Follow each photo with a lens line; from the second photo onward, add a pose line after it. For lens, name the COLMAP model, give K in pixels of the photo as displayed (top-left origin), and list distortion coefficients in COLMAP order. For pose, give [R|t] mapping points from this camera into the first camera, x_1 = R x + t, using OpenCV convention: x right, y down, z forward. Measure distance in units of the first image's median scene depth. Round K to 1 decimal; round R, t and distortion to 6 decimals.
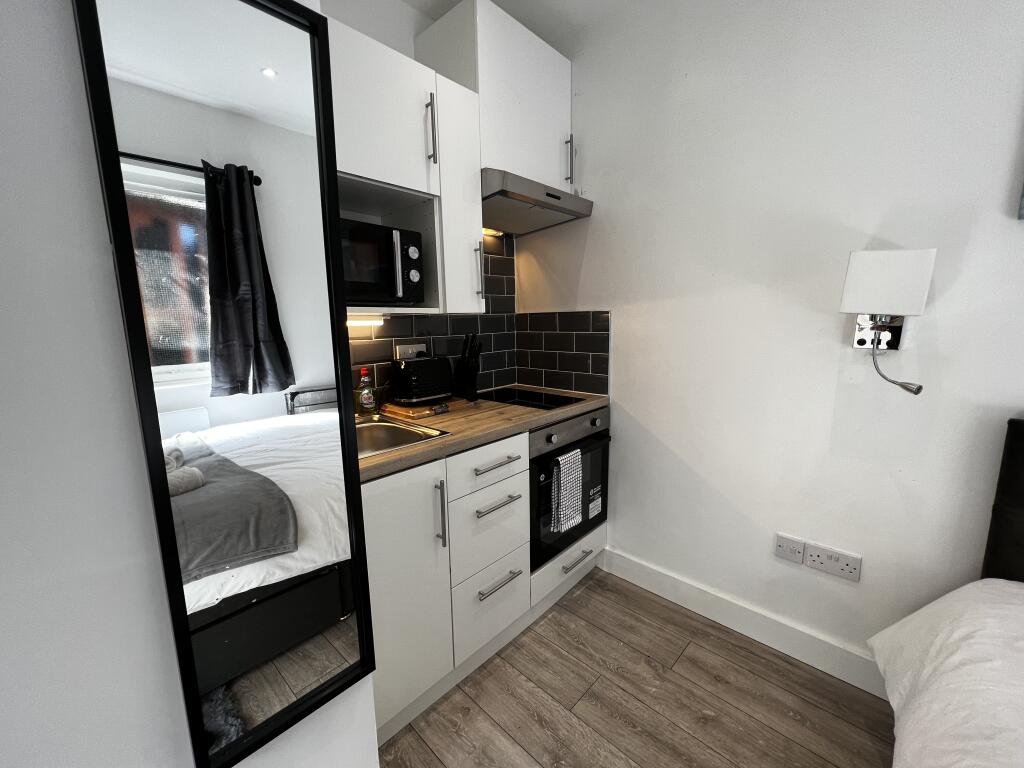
lens RADIAL K [[415.5, 0, 507.1], [0, 415.5, 382.1], [0, 0, 1]] dist [-0.002629, 0.000150]
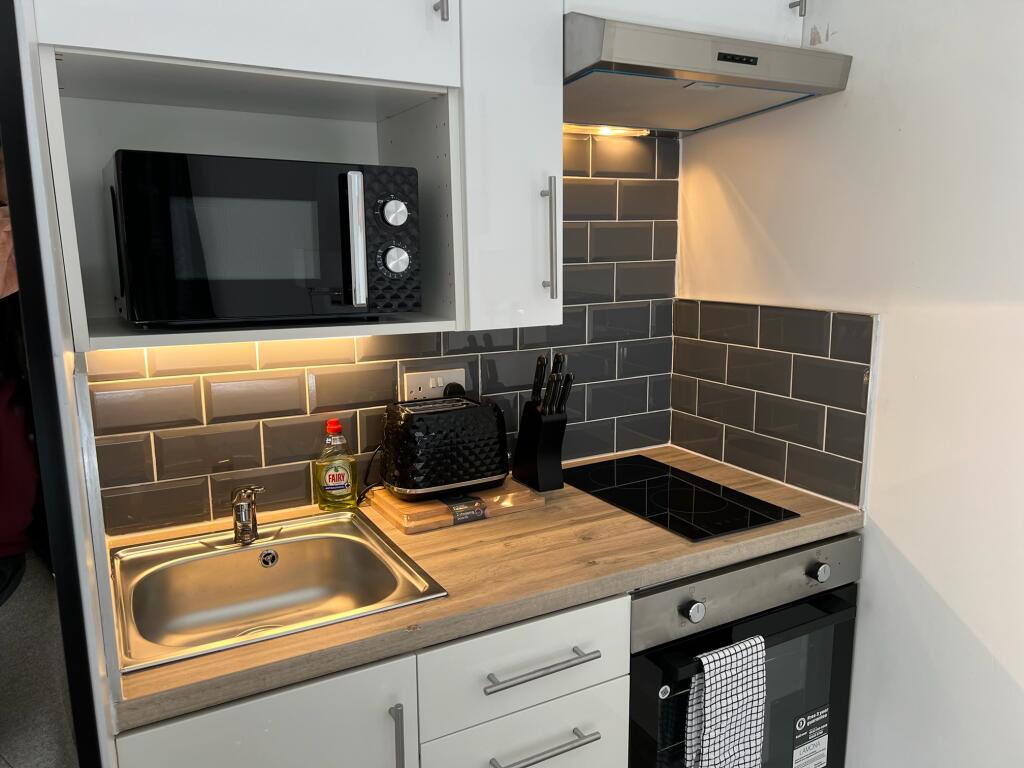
lens RADIAL K [[774.9, 0, 512.0], [0, 774.9, 384.0], [0, 0, 1]] dist [0.075885, -0.110361]
pose [[0.952976, 0.065266, -0.295934, 0.147861], [-0.055585, 0.997611, 0.041017, -0.124346], [0.297904, -0.022639, 0.954327, 0.132369]]
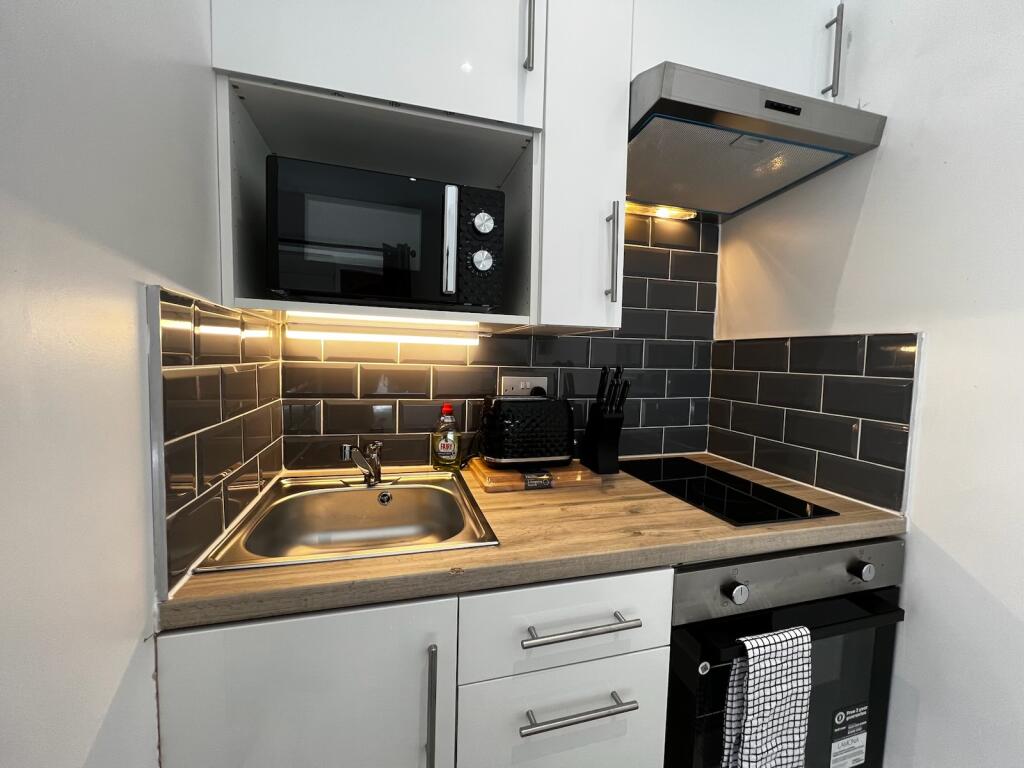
lens RADIAL K [[415.5, 0, 507.1], [0, 415.5, 382.1], [0, 0, 1]] dist [-0.002629, 0.000150]
pose [[0.856864, 0.073569, -0.510267, 0.103005], [-0.119108, 0.991238, -0.057097, -0.039716], [0.501596, 0.109701, 0.858119, 0.414397]]
